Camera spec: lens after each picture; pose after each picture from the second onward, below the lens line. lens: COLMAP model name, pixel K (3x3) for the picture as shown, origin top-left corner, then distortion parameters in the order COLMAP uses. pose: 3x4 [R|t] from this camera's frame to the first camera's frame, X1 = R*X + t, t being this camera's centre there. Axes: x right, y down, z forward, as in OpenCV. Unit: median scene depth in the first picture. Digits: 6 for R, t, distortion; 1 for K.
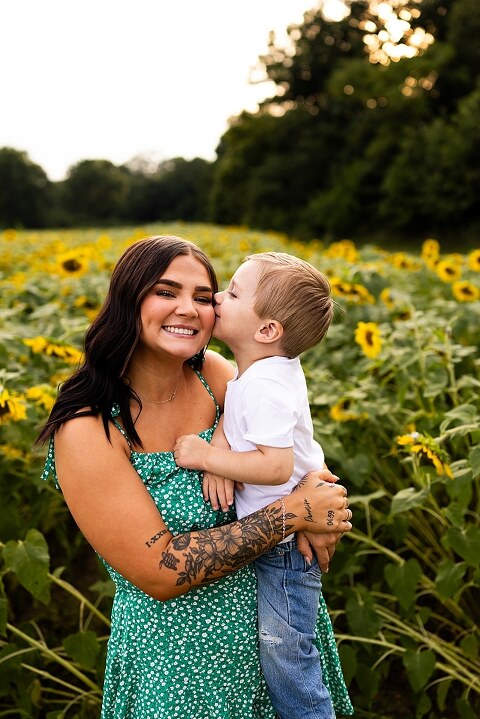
lens RADIAL K [[755.8, 0, 259.7], [0, 755.8, 334.3], [0, 0, 1]] dist [-0.008017, 0.011593]
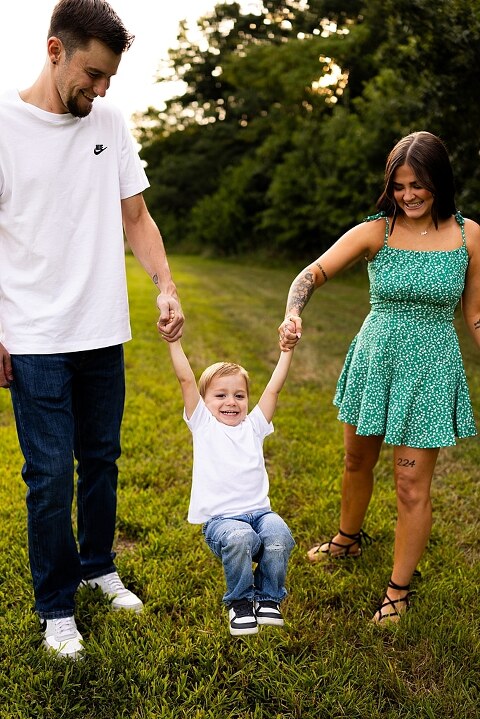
lens RADIAL K [[678.2, 0, 240.0], [0, 678.2, 359.5], [0, 0, 1]] dist [0.000083, -0.014641]
pose [[0.996161, 0.052379, 0.070140, 0.088458], [-0.054963, 0.997859, 0.035434, -0.040161], [-0.068134, -0.039153, 0.996908, 0.269847]]
